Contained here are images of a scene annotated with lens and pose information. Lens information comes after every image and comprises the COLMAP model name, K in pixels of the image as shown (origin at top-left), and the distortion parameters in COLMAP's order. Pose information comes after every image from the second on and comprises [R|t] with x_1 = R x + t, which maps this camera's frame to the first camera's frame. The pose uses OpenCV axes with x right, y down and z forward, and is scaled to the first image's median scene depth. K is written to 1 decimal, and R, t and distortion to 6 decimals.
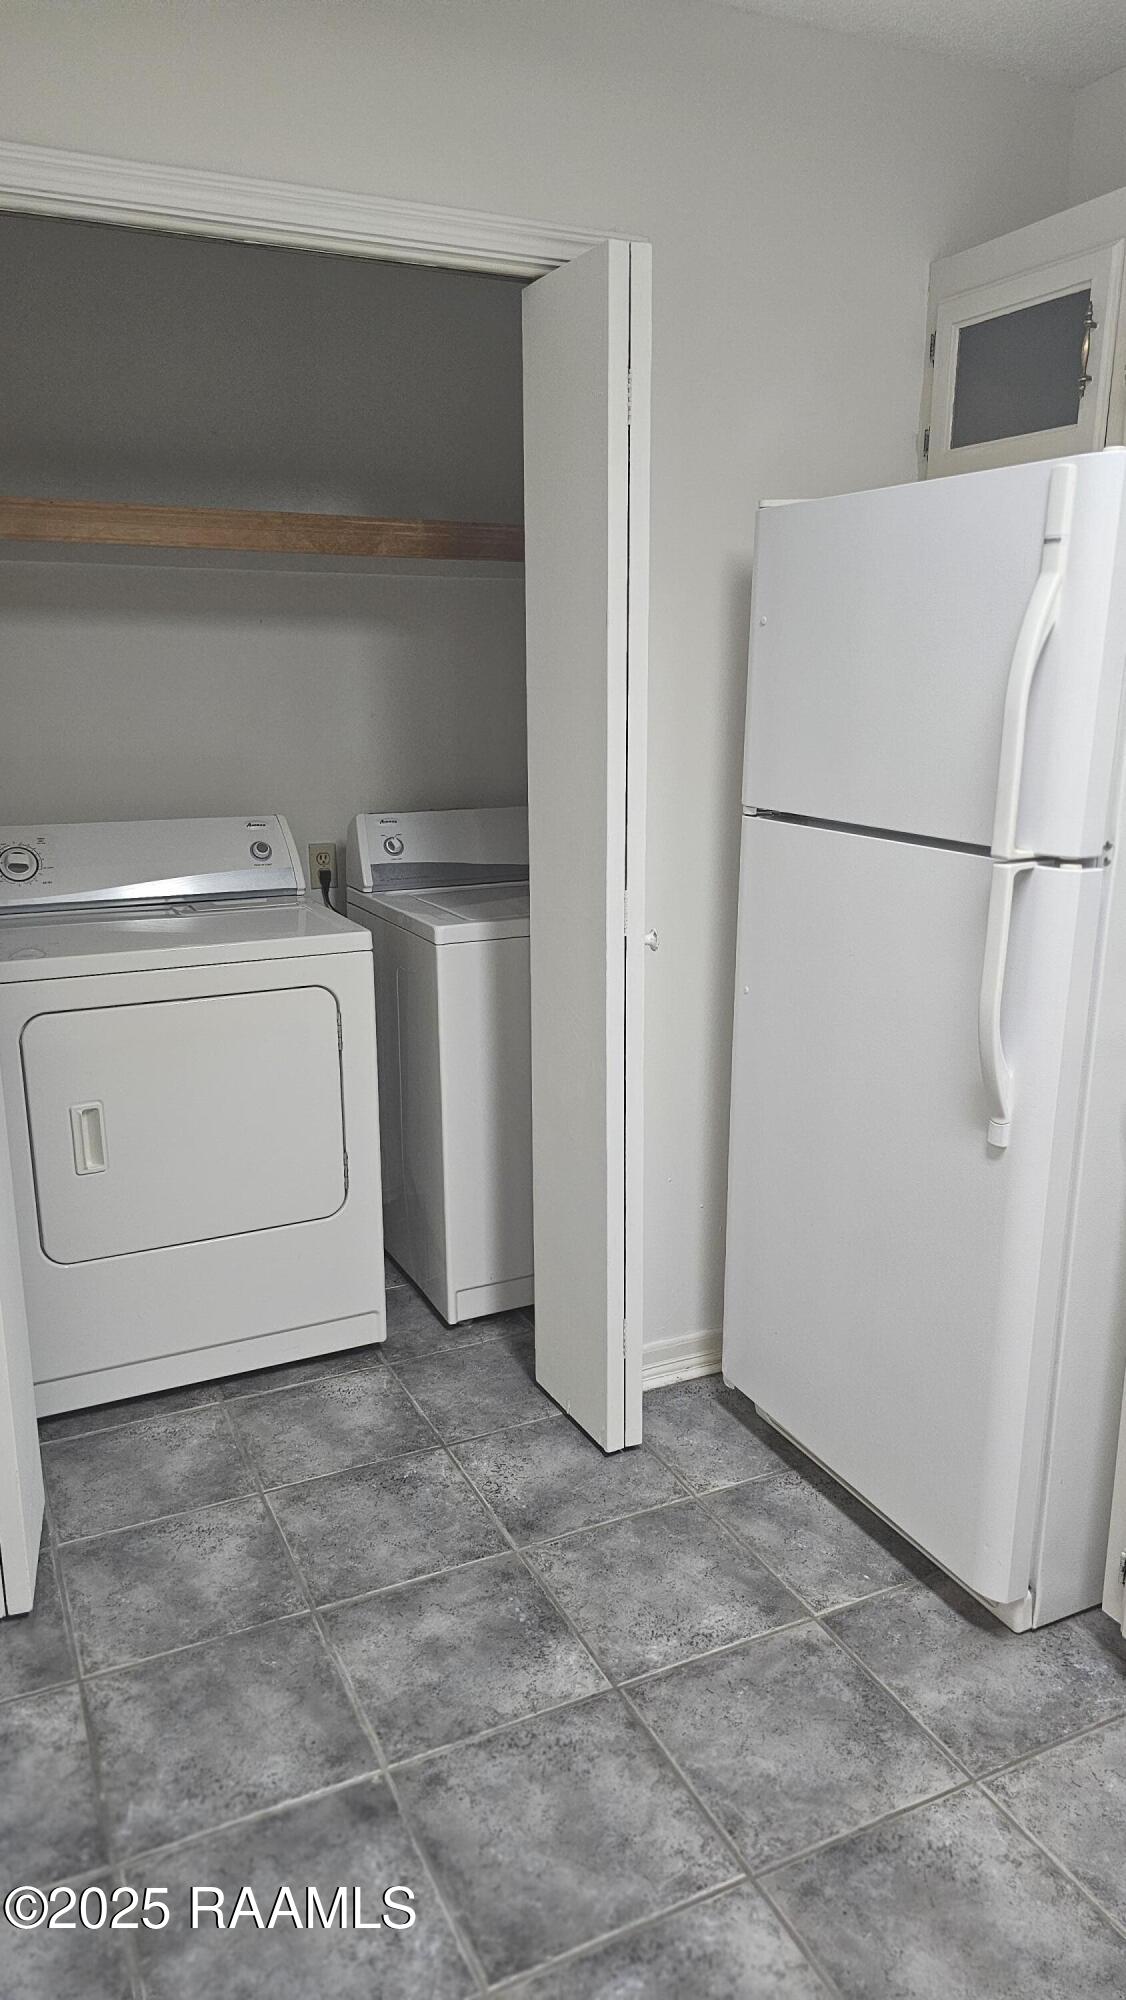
lens RADIAL K [[1357.7, 0, 560.9], [0, 1357.7, 1002.3], [0, 0, 1]] dist [0.021483, -0.001567]
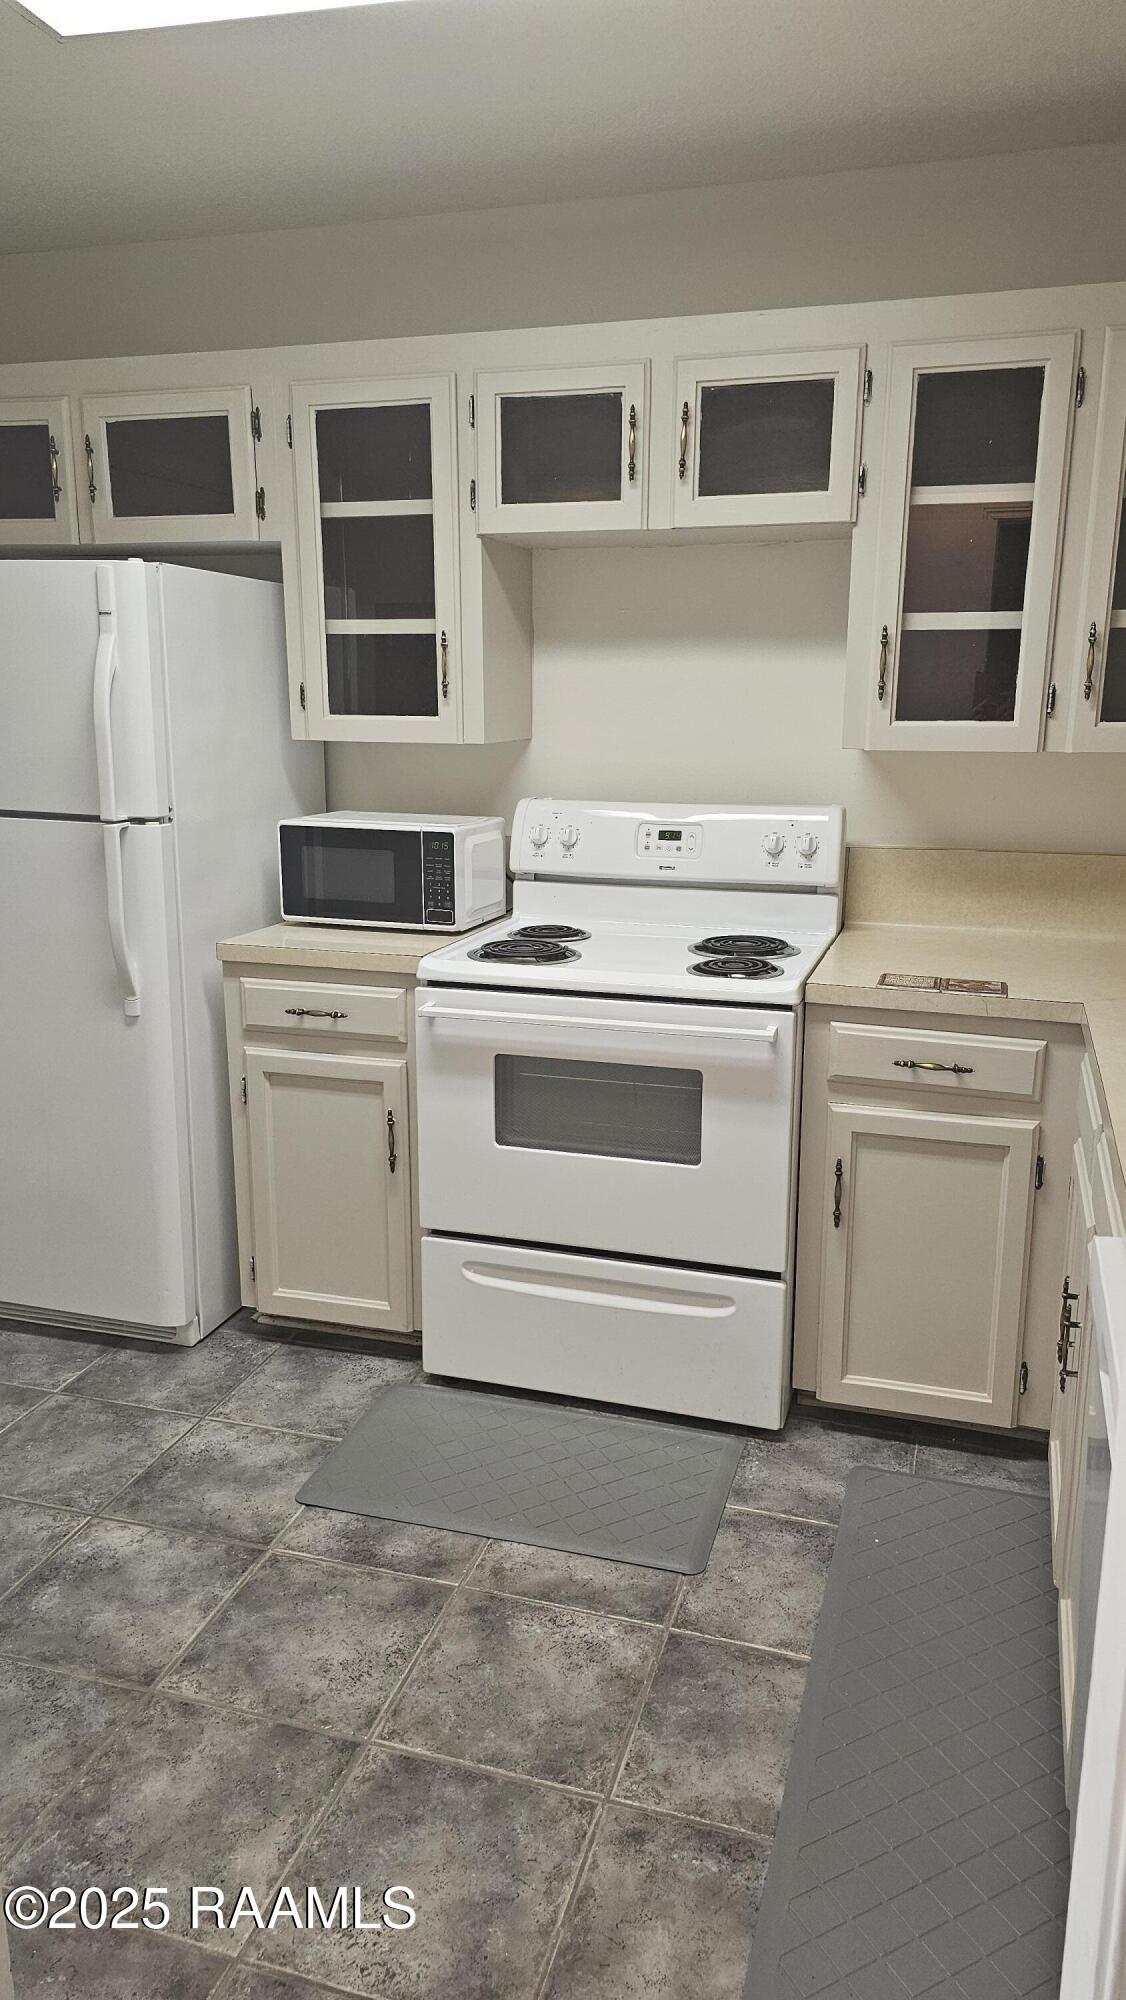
lens RADIAL K [[1357.7, 0, 567.2], [0, 1357.7, 1000.5], [0, 0, 1]] dist [0.021483, -0.001567]
pose [[0.680351, -0.160320, 0.715136, -0.435225], [0.168002, 0.983913, 0.060745, 0.081963], [-0.713370, 0.078816, 0.696341, -0.390761]]
